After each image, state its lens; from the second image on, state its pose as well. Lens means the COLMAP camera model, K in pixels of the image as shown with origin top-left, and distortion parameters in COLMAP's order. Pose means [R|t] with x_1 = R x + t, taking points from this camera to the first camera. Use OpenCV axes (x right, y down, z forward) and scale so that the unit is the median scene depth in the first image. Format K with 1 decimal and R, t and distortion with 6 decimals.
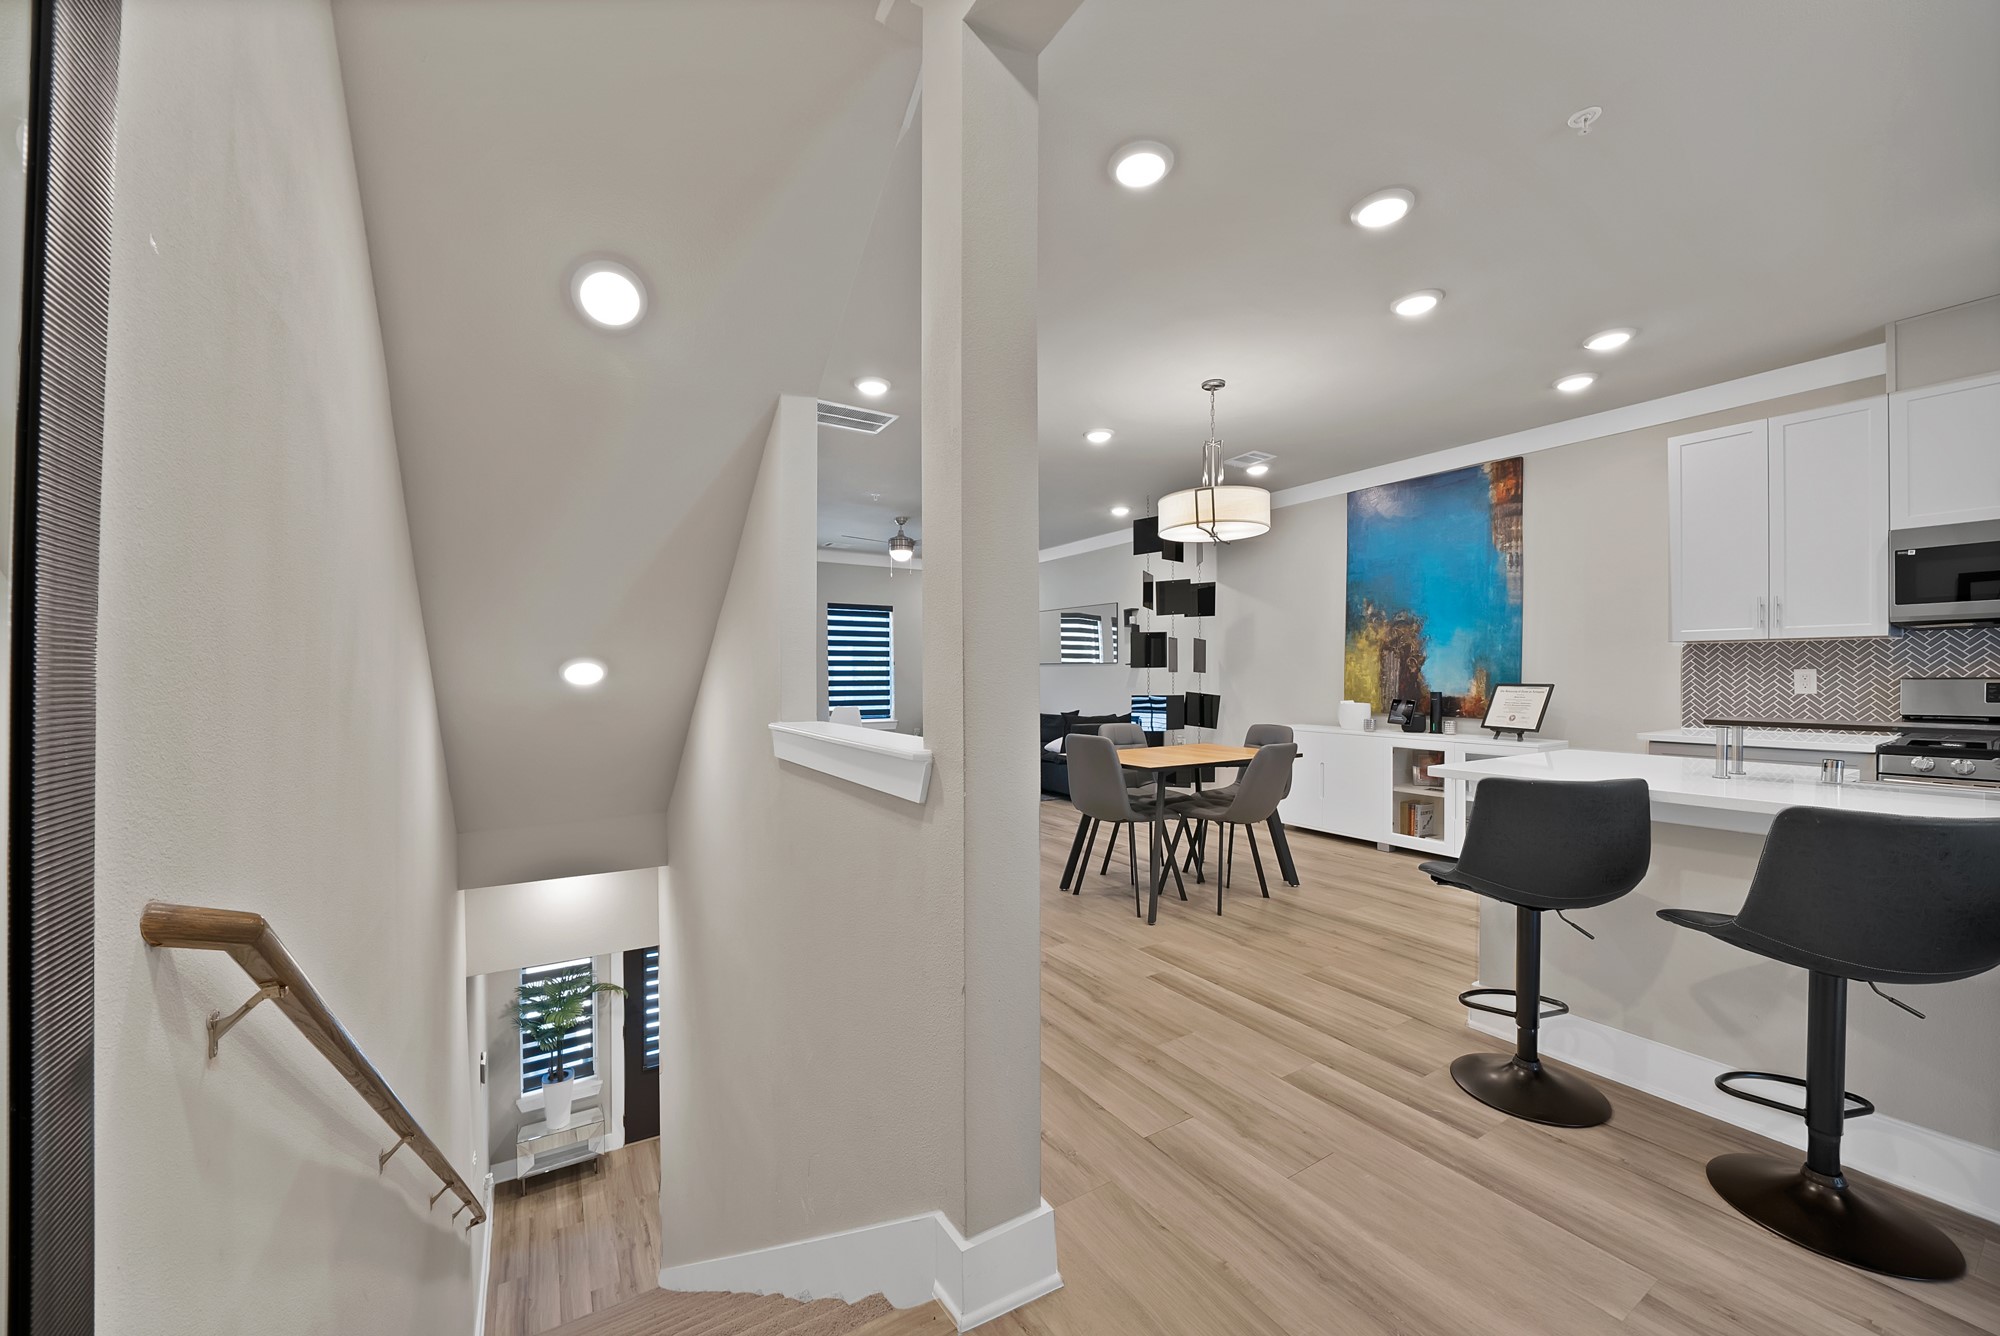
lens RADIAL K [[749.4, 0, 980.6], [0, 749.4, 676.8], [0, 0, 1]] dist [-0.012512, 0.000109]
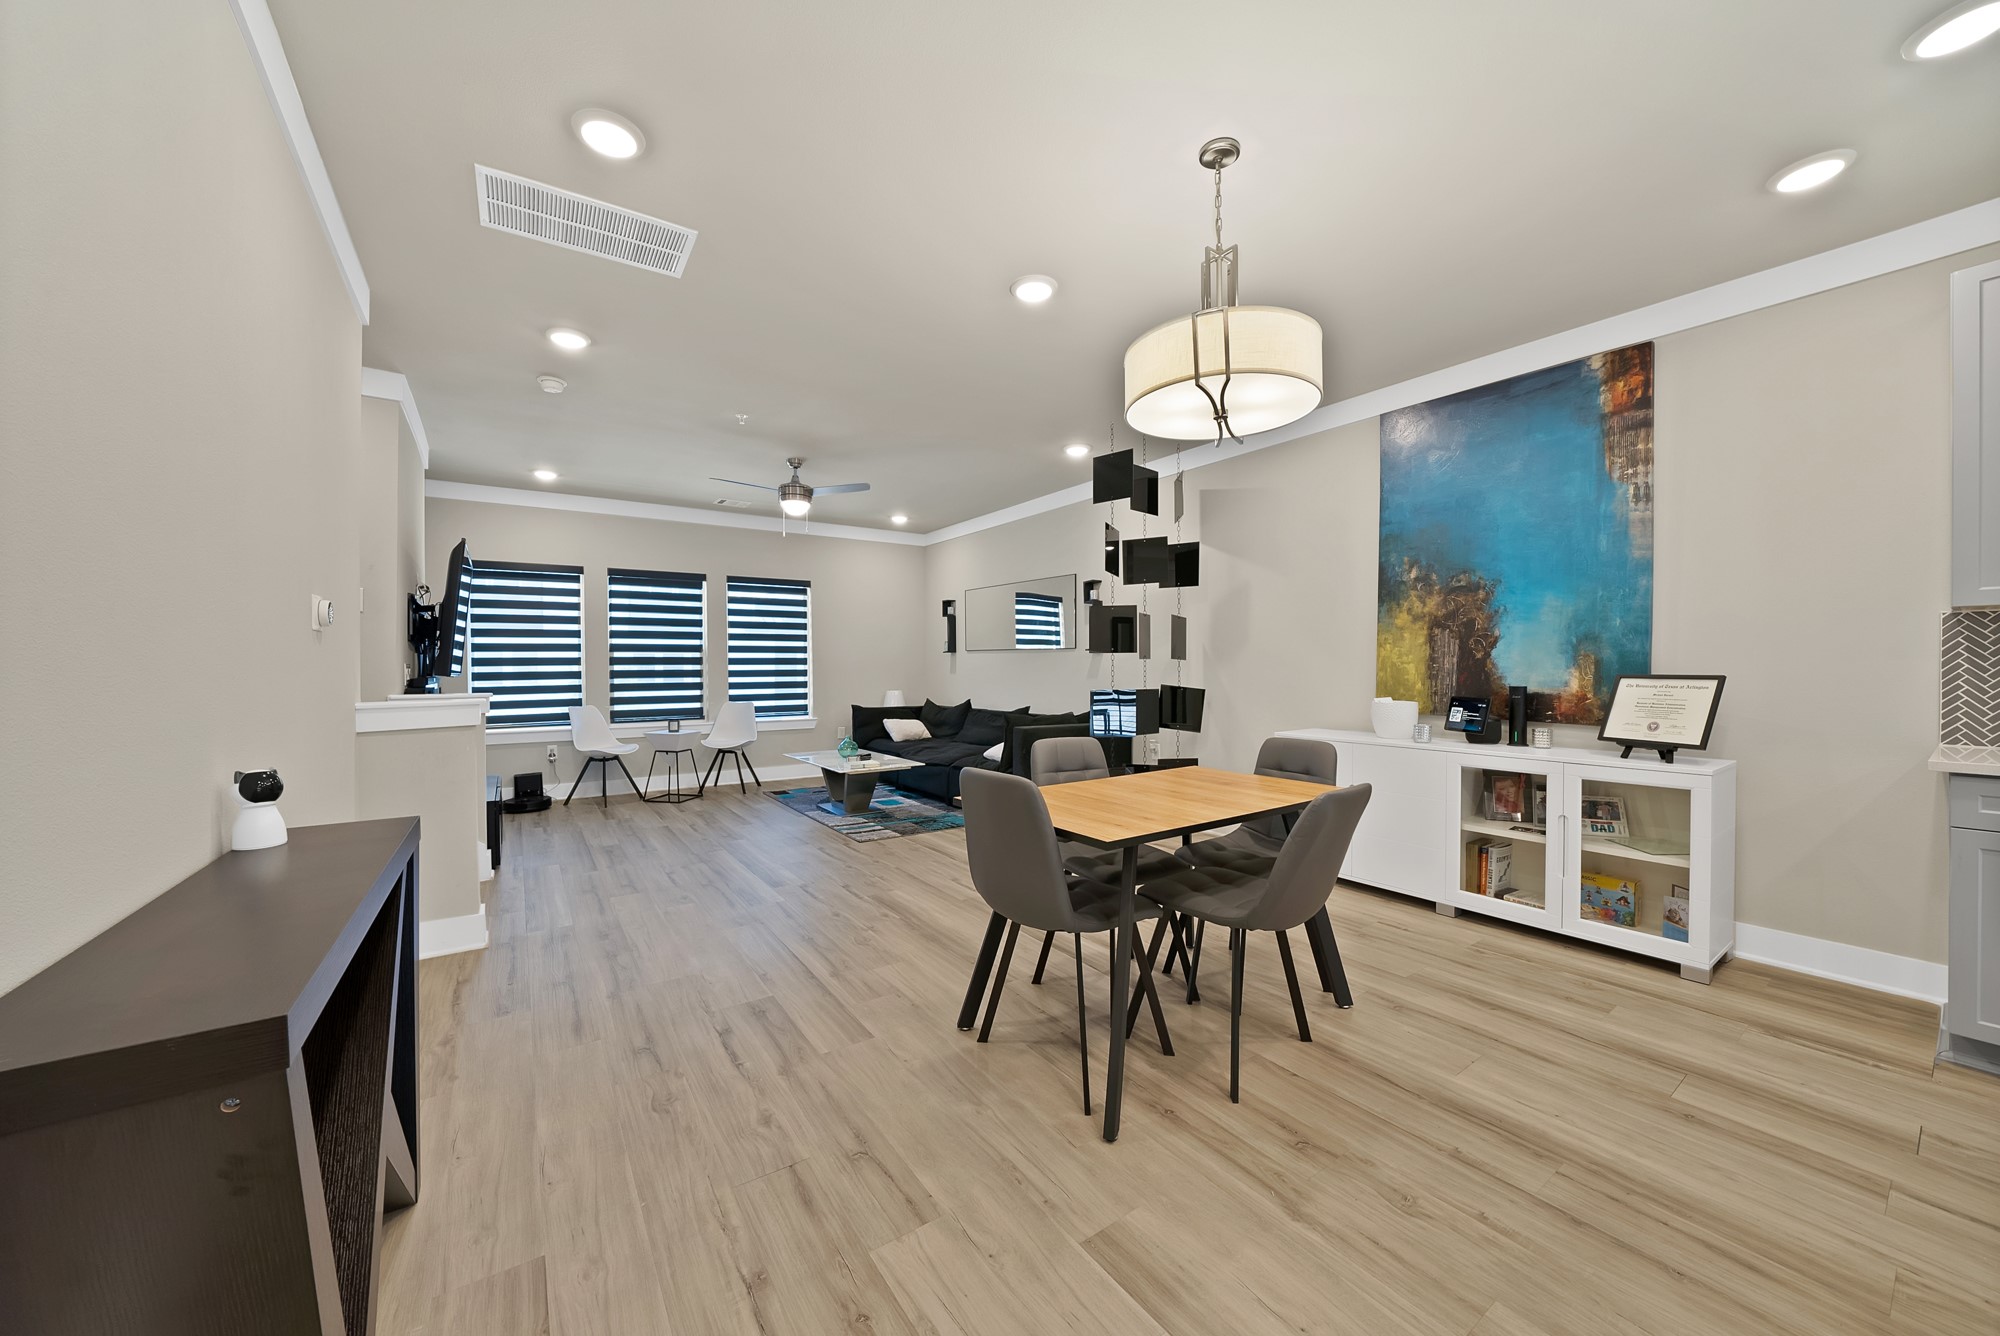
lens RADIAL K [[714.5, 0, 994.1], [0, 714.5, 674.3], [0, 0, 1]] dist [-0.021371, 0.000637]
pose [[0.998744, -0.001455, 0.050087, 0.088227], [0.000876, 0.999932, 0.011589, 0.000921], [-0.050100, -0.011531, 0.998678, 0.368166]]
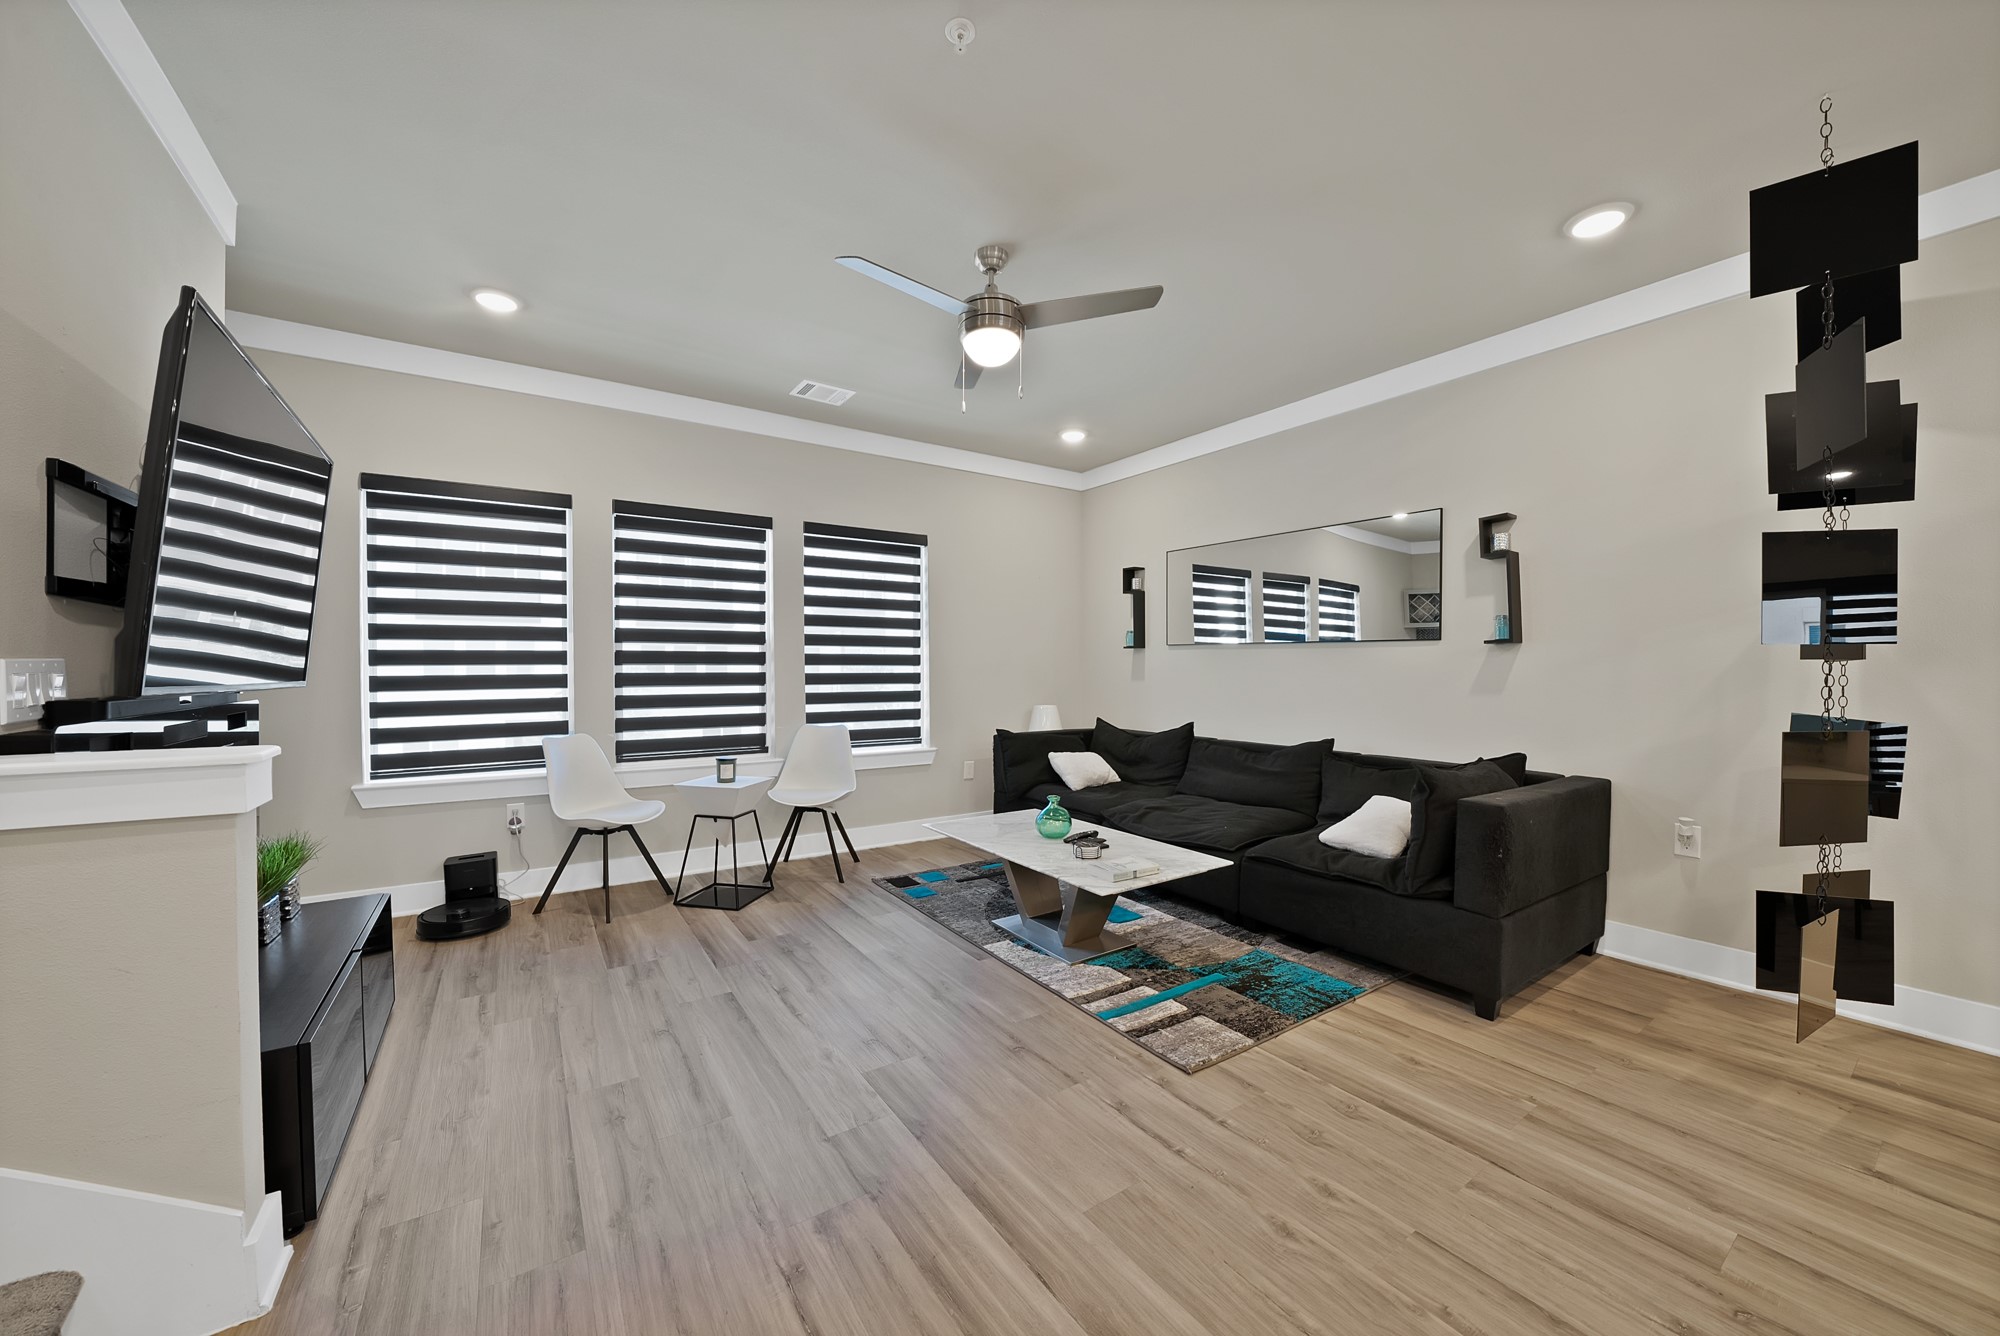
lens RADIAL K [[714.5, 0, 994.1], [0, 714.5, 674.3], [0, 0, 1]] dist [-0.021371, 0.000637]
pose [[0.998988, 0.003953, 0.044805, -0.172778], [-0.004418, 0.999937, 0.010298, -0.000508], [-0.044762, -0.010486, 0.998943, 0.912533]]
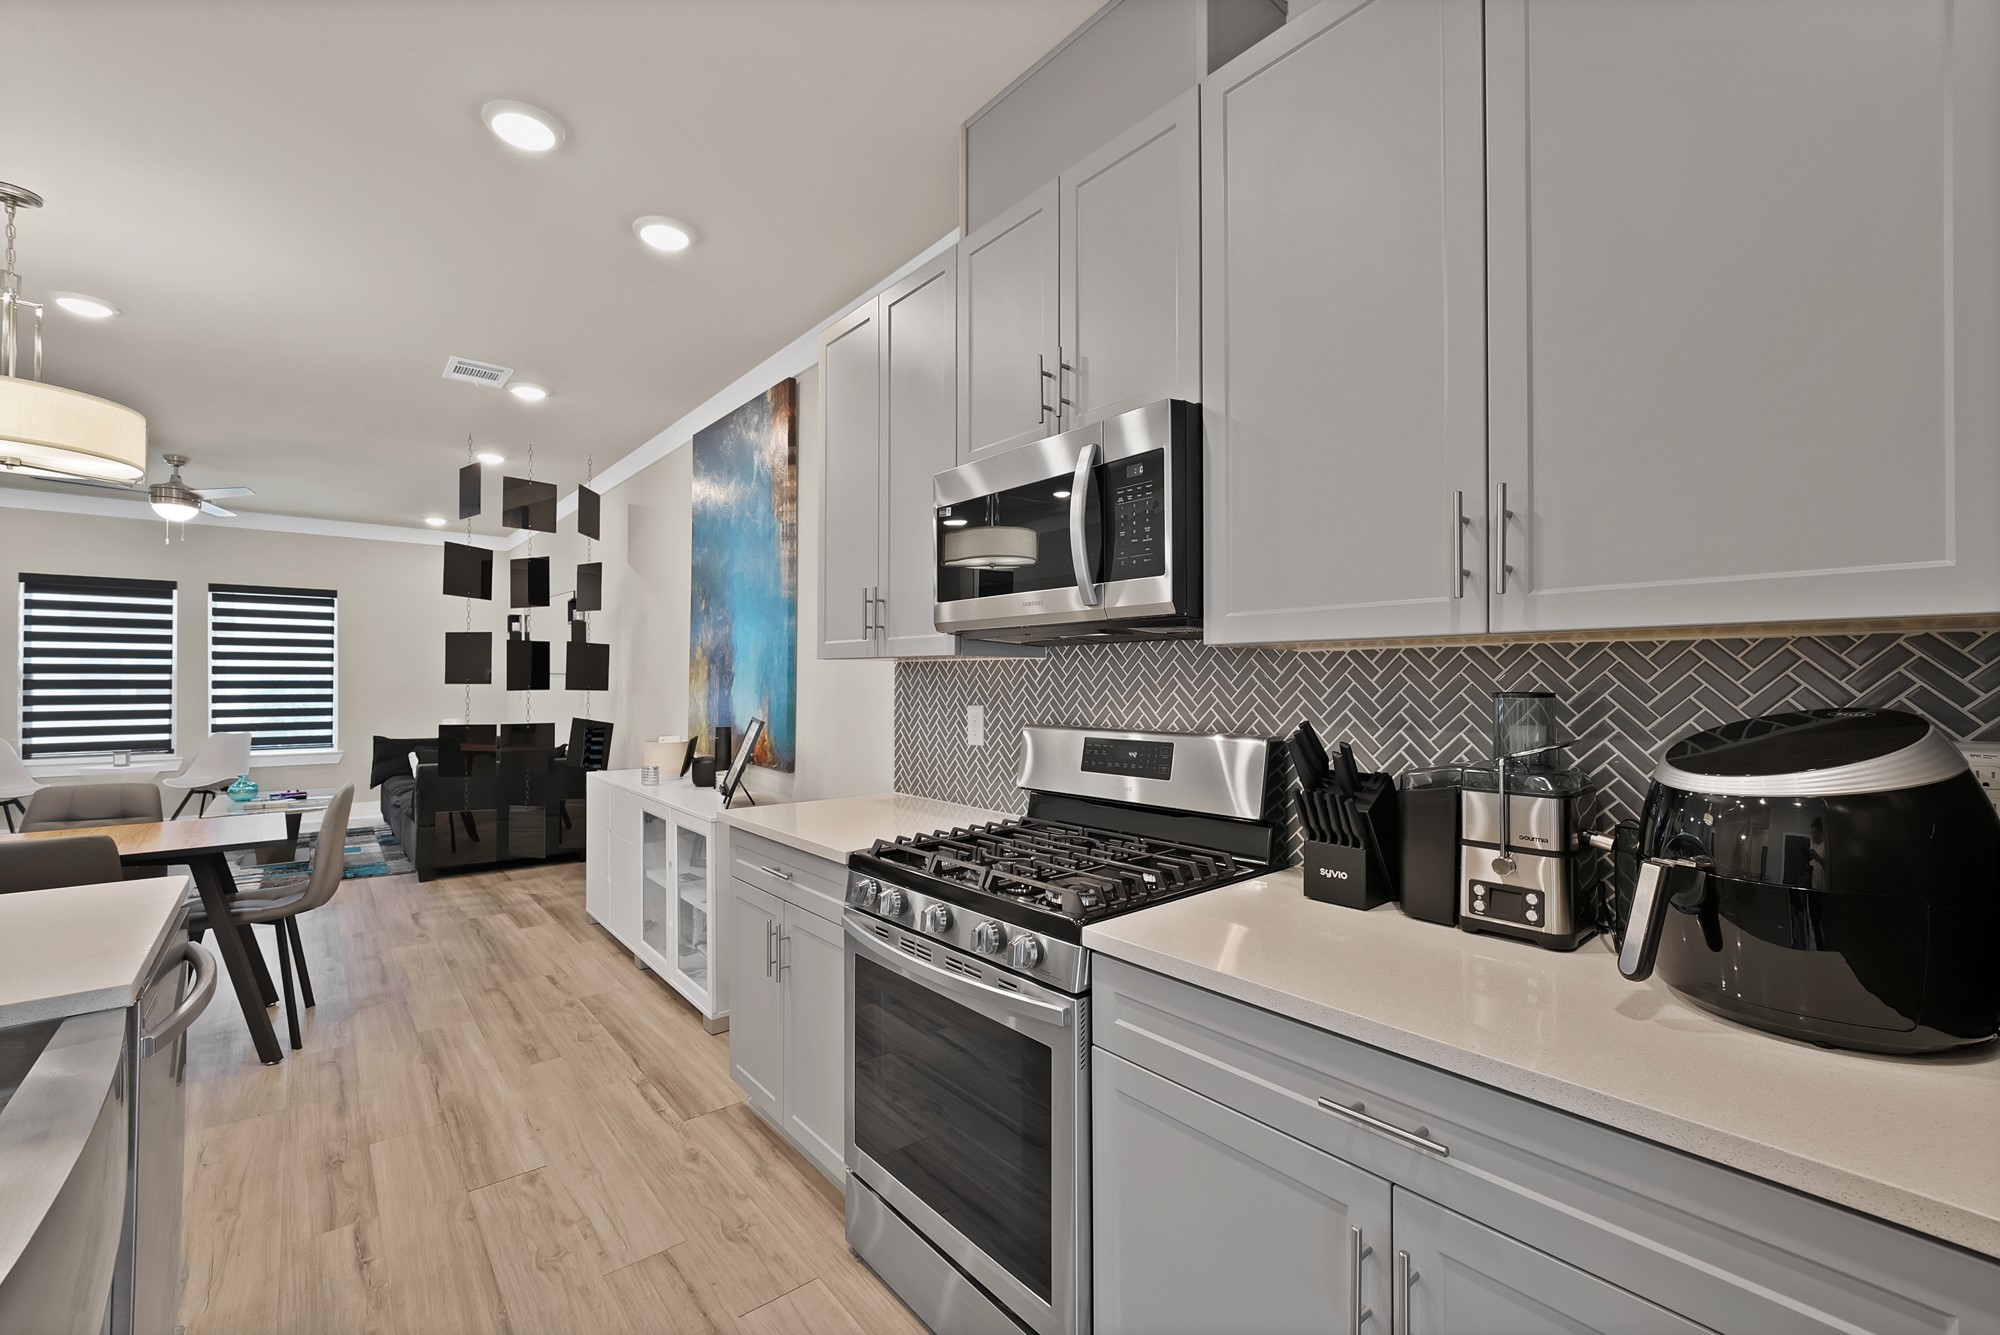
lens RADIAL K [[852.4, 0, 1004.3], [0, 852.4, 671.3], [0, 0, 1]] dist [0.001356, 0.000560]
pose [[0.990568, 0.005991, 0.136890, 0.754898], [-0.004702, 0.999942, -0.009739, -0.023561], [-0.136940, 0.009004, 0.990538, 0.205542]]
